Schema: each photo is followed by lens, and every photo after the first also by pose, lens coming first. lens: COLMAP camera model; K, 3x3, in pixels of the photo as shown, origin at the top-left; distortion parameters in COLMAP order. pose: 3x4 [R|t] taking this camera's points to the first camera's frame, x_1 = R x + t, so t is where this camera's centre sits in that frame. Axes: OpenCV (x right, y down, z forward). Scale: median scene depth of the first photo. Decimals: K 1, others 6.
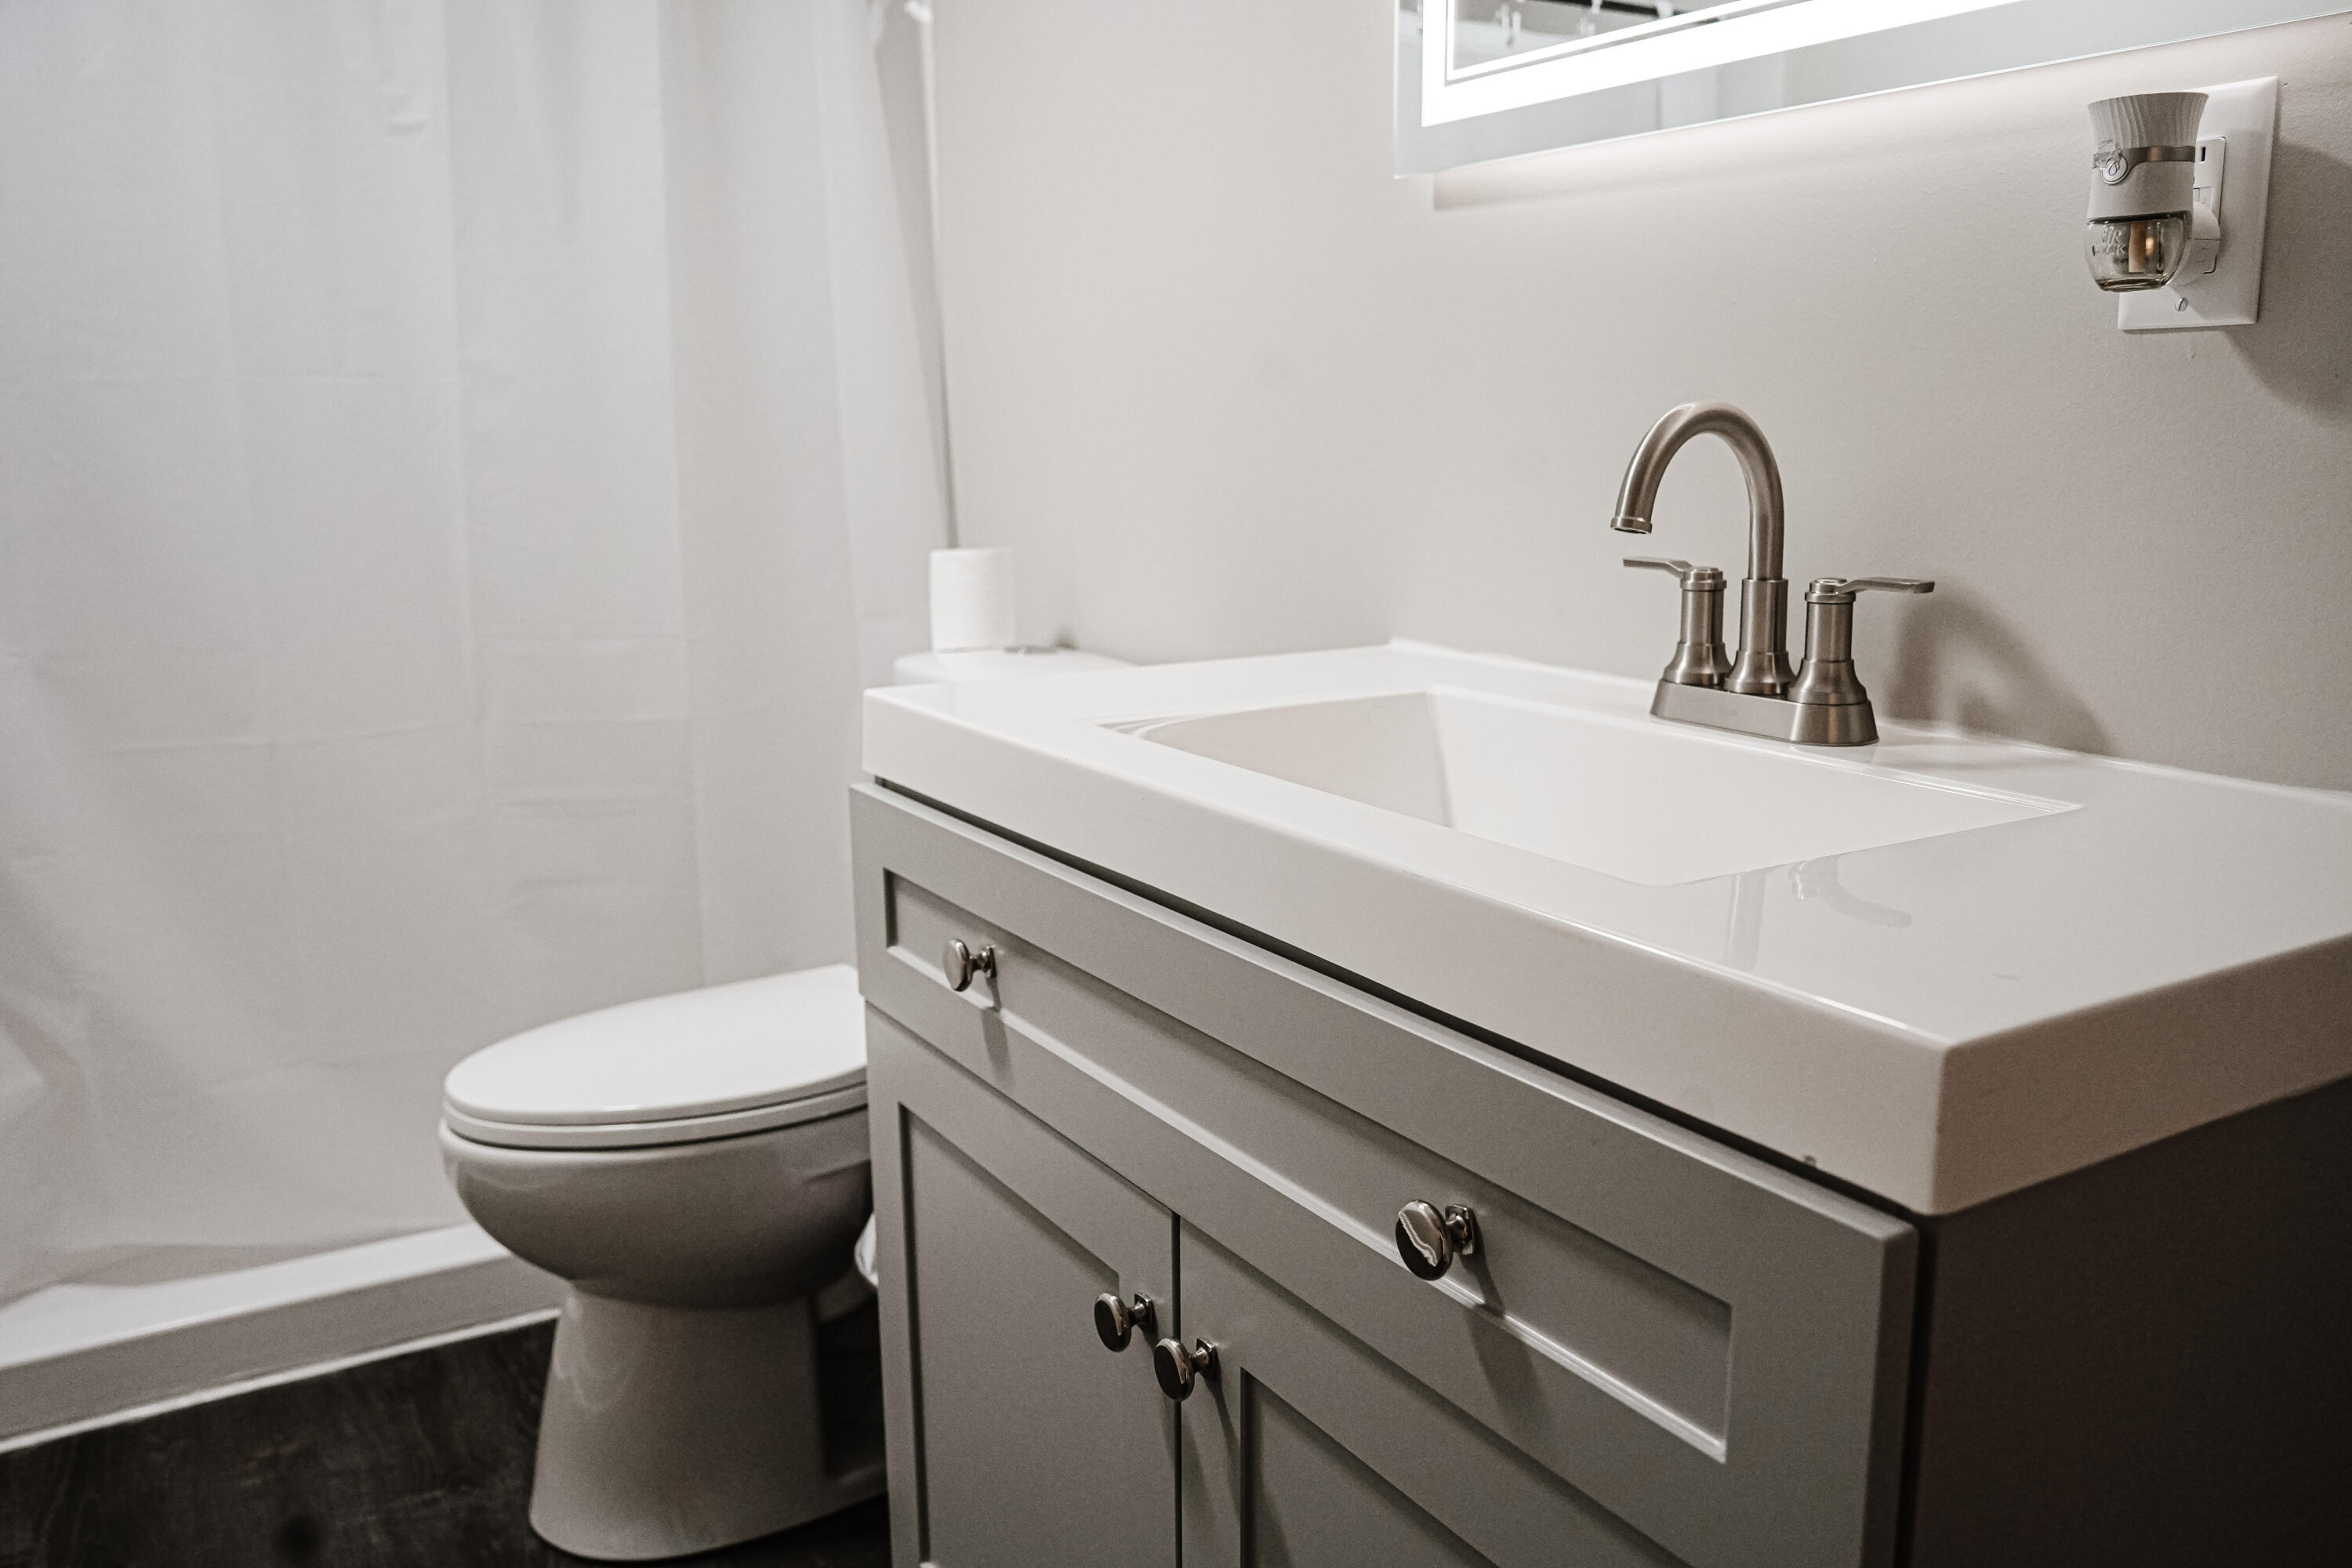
lens RADIAL K [[1916.0, 0, 1198.4], [0, 1916.0, 792.1], [0, 0, 1]] dist [-0.054785, 0.043844]
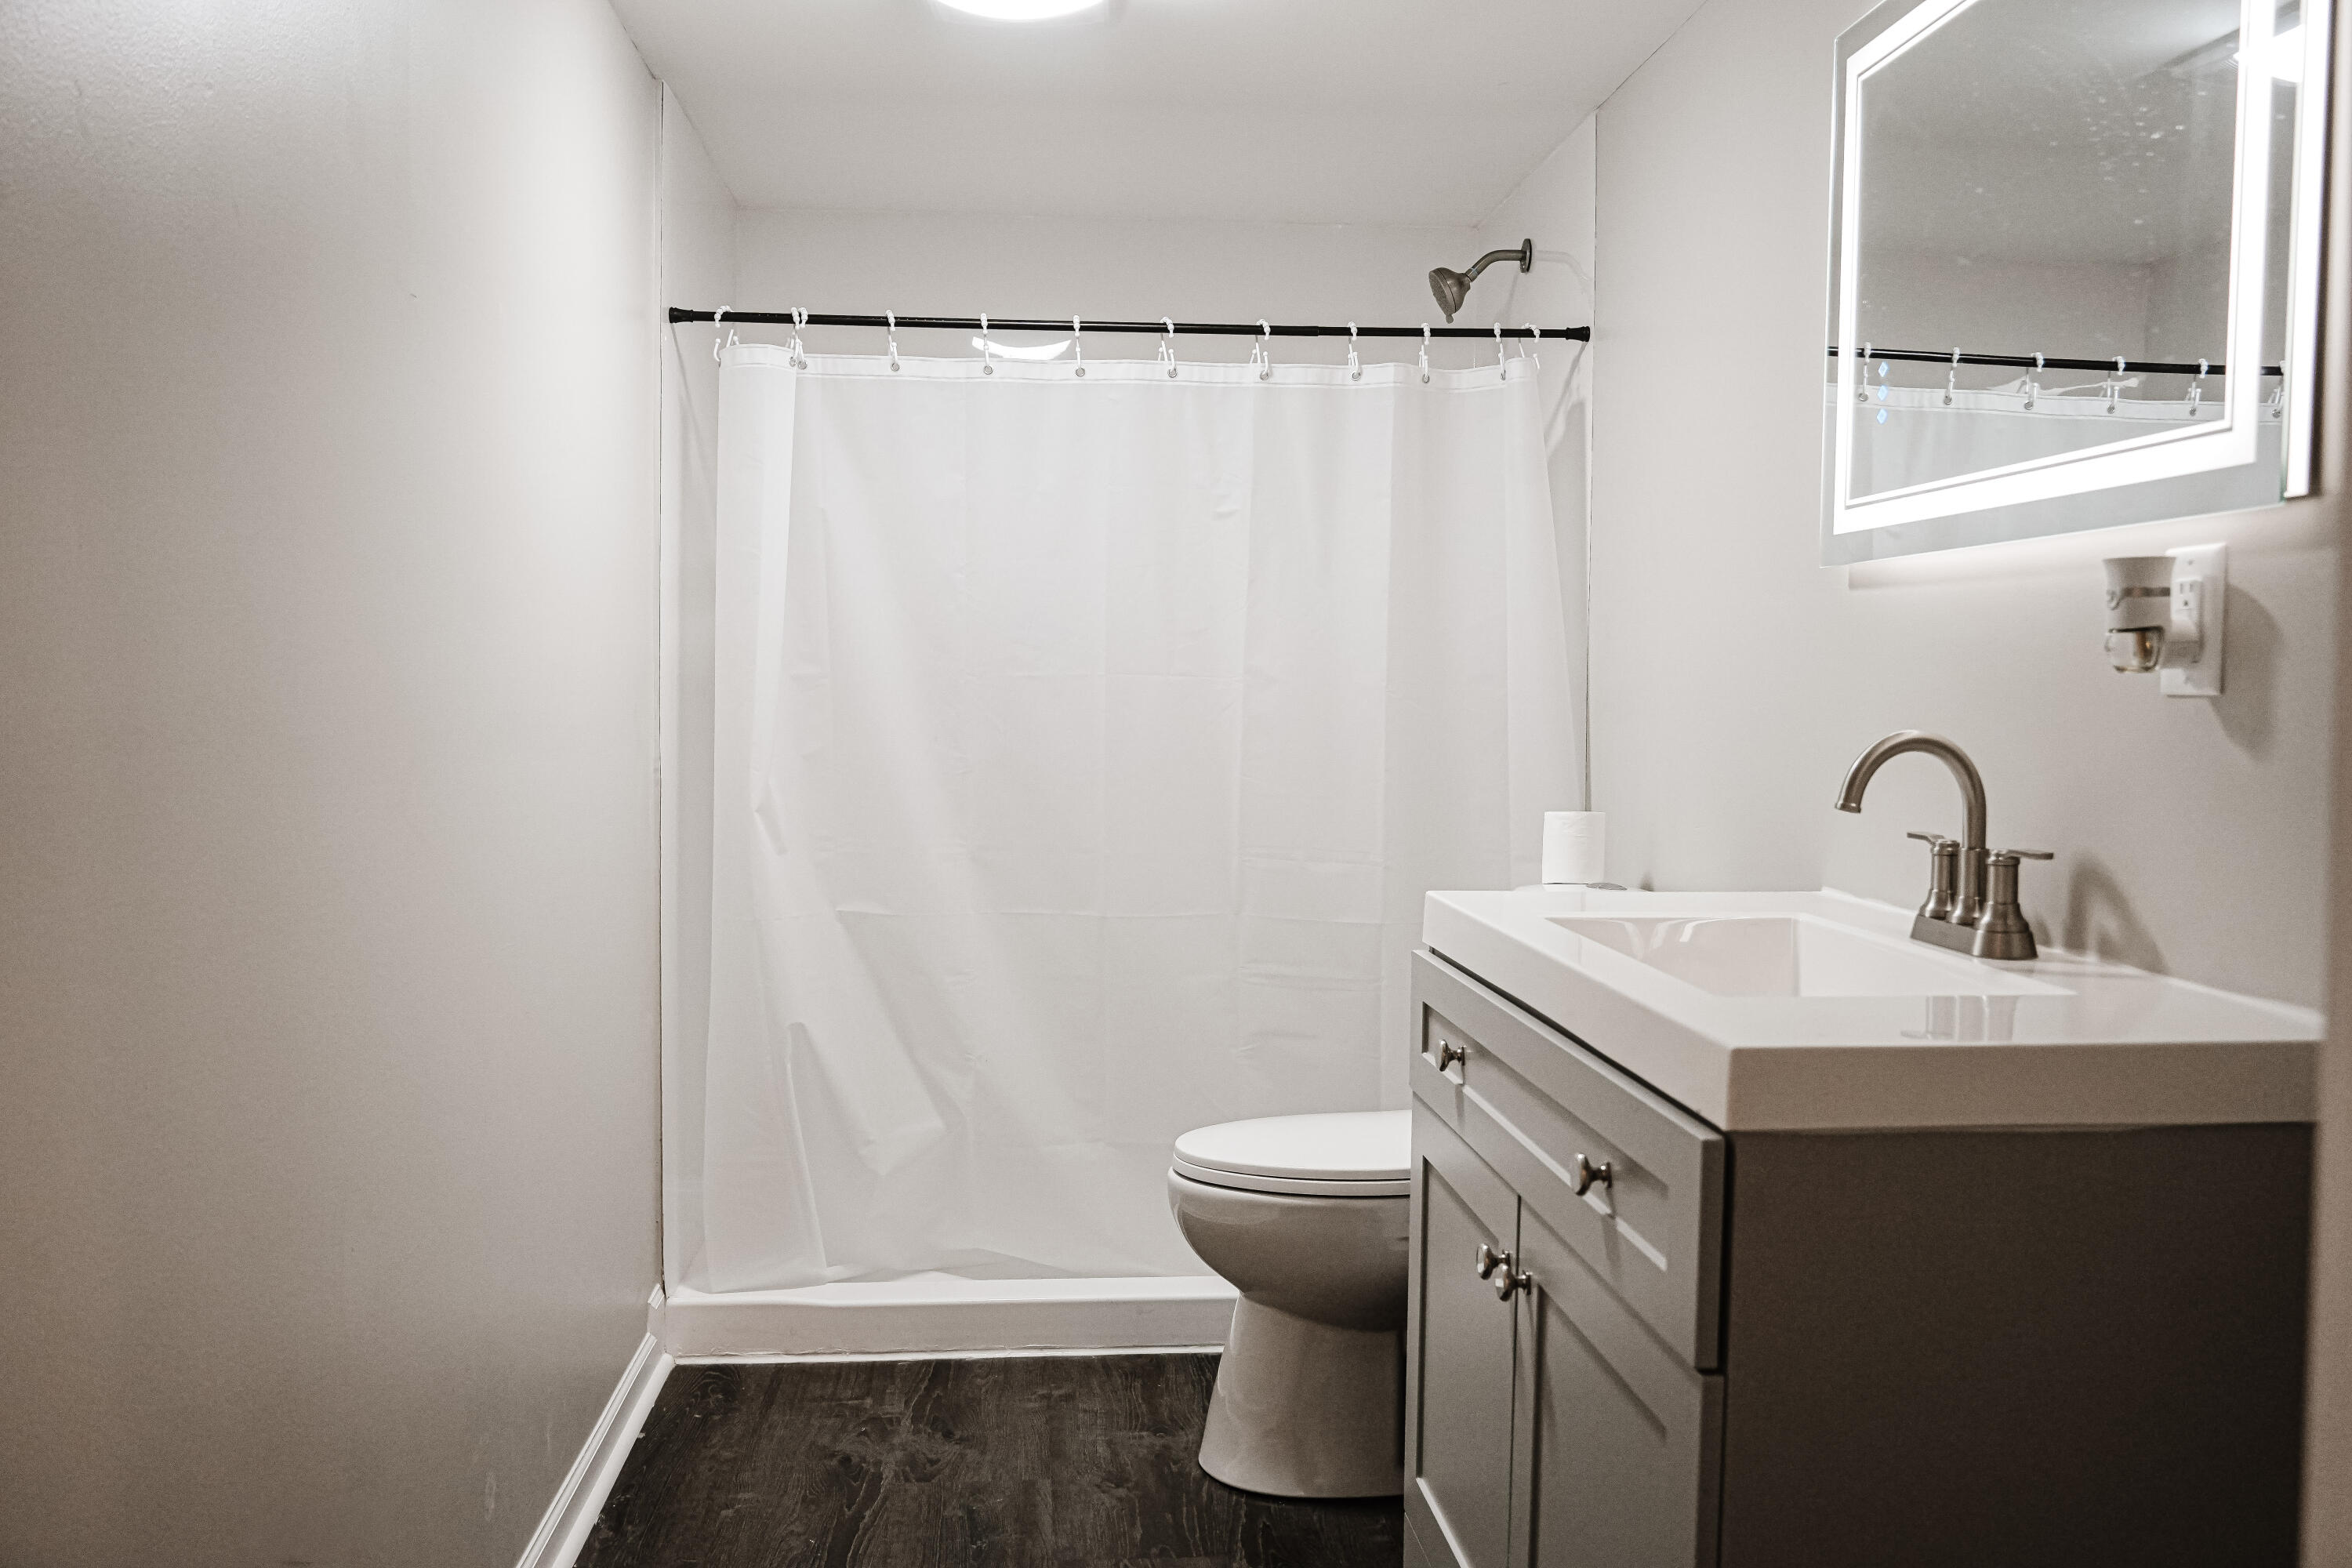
lens RADIAL K [[1916.0, 0, 1175.3], [0, 1916.0, 781.7], [0, 0, 1]] dist [-0.054785, 0.043844]
pose [[0.901313, 0.042306, -0.431098, 0.359104], [-0.104023, 0.987236, -0.120602, 0.079066], [0.420493, 0.153544, 0.894209, -0.587638]]
